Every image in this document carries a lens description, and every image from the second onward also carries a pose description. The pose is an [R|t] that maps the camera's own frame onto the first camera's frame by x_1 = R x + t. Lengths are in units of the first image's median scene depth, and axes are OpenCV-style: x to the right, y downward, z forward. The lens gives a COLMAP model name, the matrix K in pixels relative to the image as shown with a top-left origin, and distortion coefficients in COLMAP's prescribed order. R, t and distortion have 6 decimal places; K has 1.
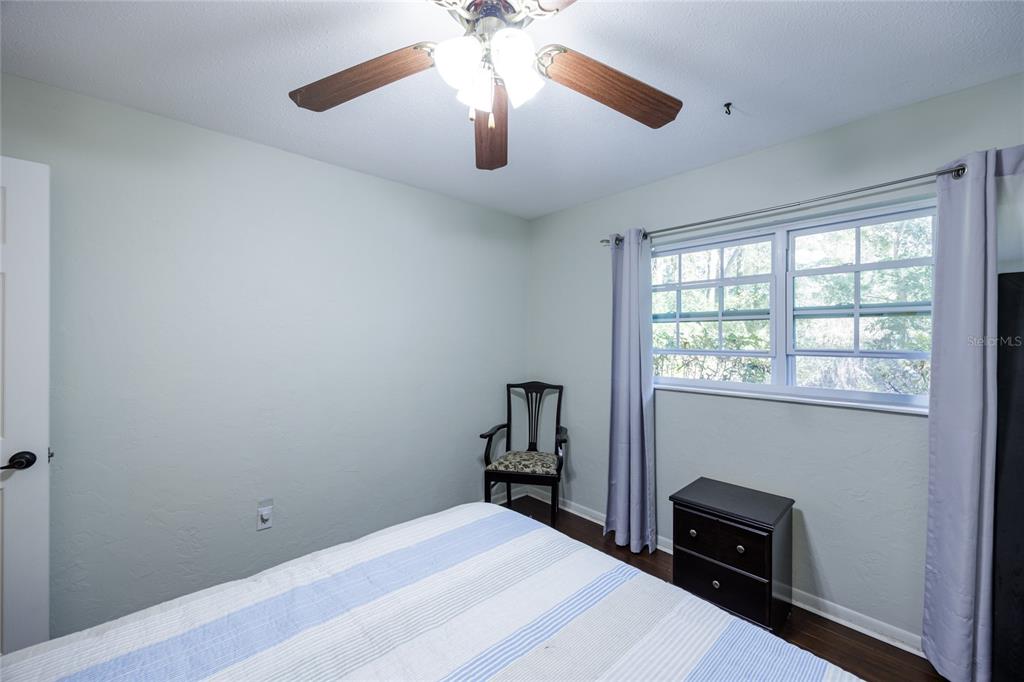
lens RADIAL K [[399.3, 0, 514.8], [0, 399.3, 337.0], [0, 0, 1]] dist [-0.003054, 0.000227]
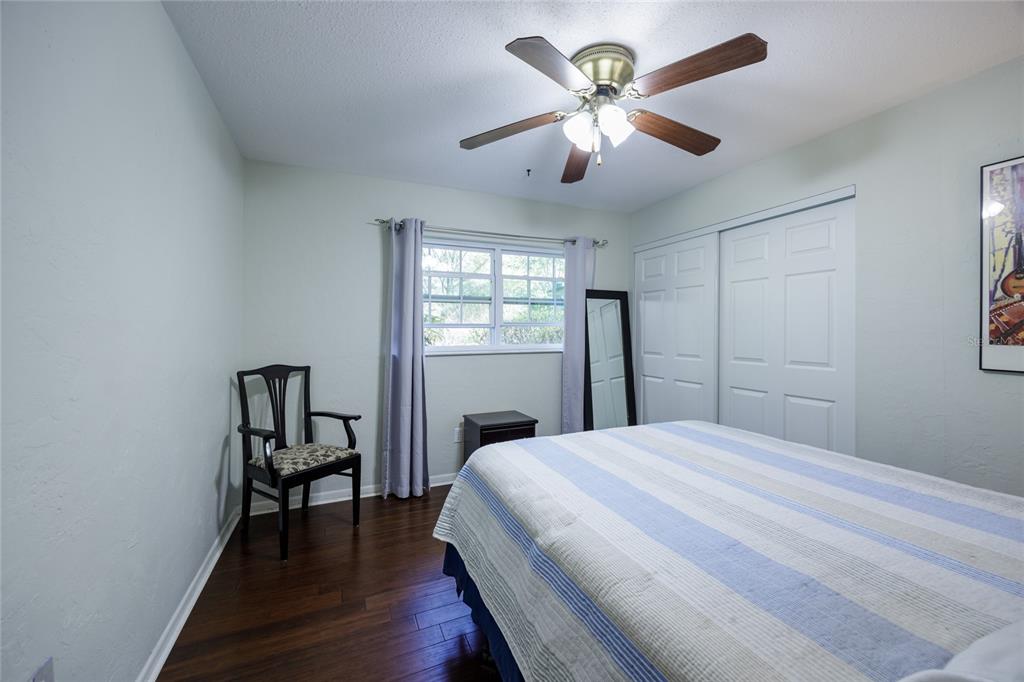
lens RADIAL K [[399.3, 0, 513.4], [0, 399.3, 337.1], [0, 0, 1]] dist [-0.003054, 0.000227]
pose [[0.323051, -0.008500, 0.946343, -0.710267], [0.004586, 0.999962, 0.007416, 0.066154], [-0.946370, 0.001944, 0.323078, 0.360416]]
